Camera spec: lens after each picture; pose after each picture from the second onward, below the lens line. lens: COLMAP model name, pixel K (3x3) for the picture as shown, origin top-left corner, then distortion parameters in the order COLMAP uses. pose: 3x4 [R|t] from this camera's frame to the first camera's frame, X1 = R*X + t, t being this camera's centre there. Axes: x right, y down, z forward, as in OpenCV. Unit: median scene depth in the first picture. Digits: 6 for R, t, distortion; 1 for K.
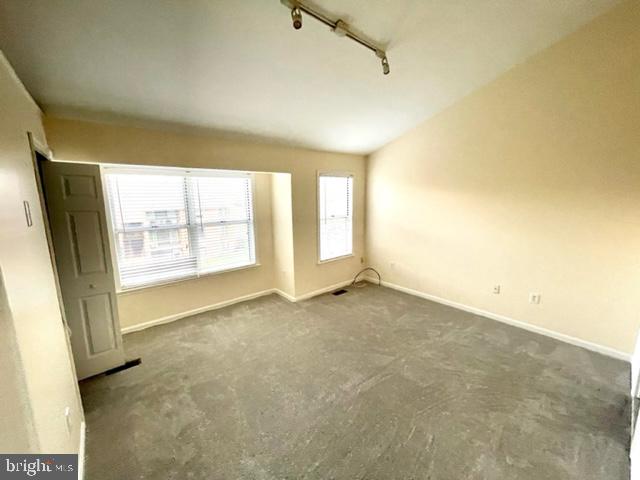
lens RADIAL K [[260.4, 0, 320.0], [0, 260.4, 240.0], [0, 0, 1]] dist [0.000205, 0.000128]
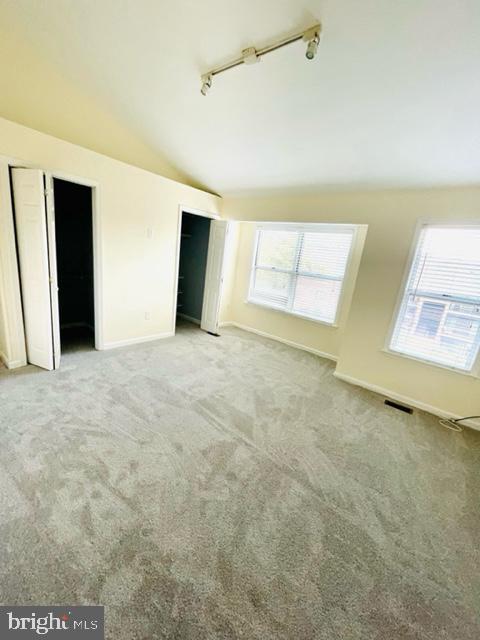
lens RADIAL K [[260.4, 0, 240.0], [0, 260.4, 320.0], [0, 0, 1]] dist [0.000205, 0.000128]
pose [[0.181595, 0.277110, -0.943522, 0.609674], [-0.285931, 0.932899, 0.218959, -0.035491], [0.940886, 0.230021, 0.248645, 0.445892]]
